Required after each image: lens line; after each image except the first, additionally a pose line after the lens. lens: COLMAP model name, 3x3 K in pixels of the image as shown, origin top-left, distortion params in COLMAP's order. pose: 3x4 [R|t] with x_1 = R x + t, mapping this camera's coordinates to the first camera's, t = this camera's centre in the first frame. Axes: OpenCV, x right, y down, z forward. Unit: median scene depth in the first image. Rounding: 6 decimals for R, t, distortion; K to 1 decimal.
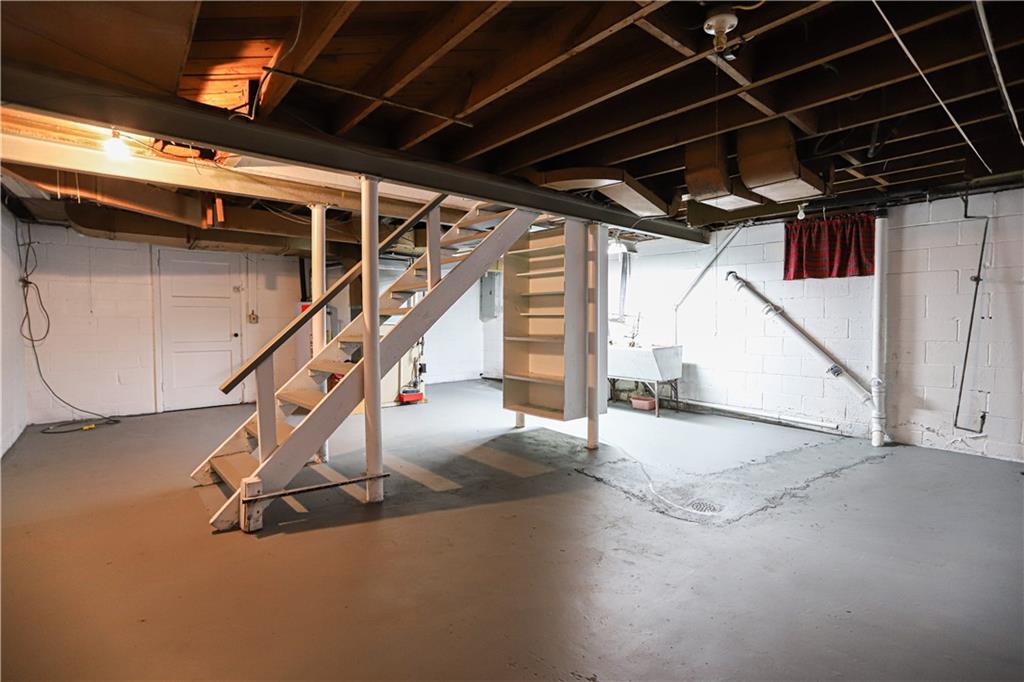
lens RADIAL K [[487.9, 0, 512.0], [0, 487.9, 341.0], [0, 0, 1]] dist [-0.029866, 0.000492]
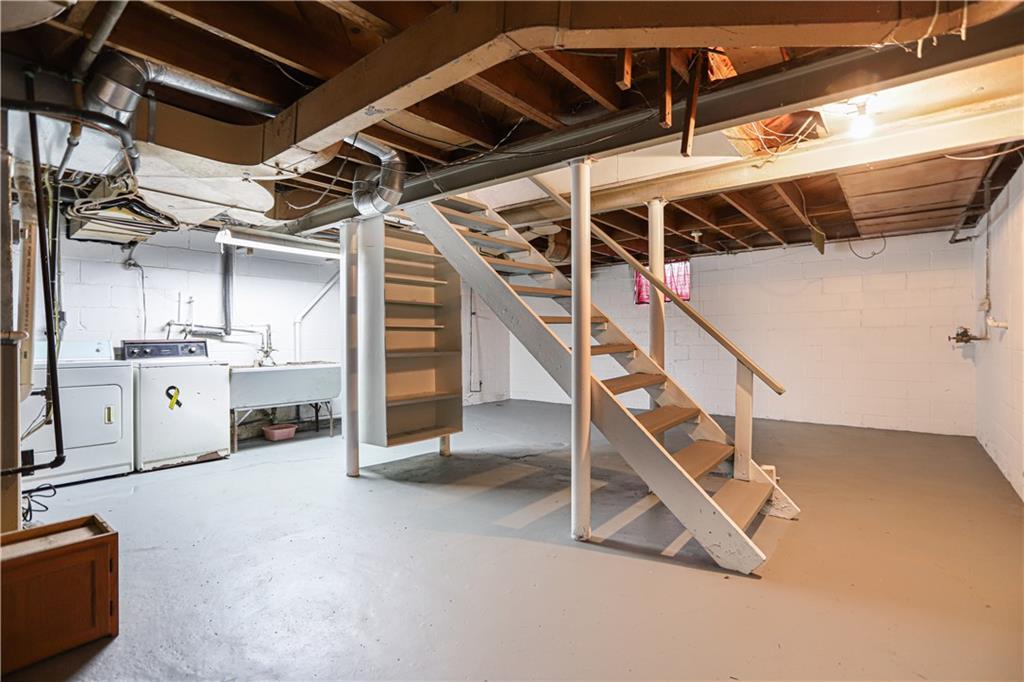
lens RADIAL K [[487.9, 0, 512.0], [0, 487.9, 341.0], [0, 0, 1]] dist [-0.029866, 0.000492]
pose [[-0.193935, 0.002685, 0.981011, -1.009274], [0.046170, 0.998913, 0.006394, -0.030047], [-0.979927, 0.046533, -0.193848, 1.186442]]
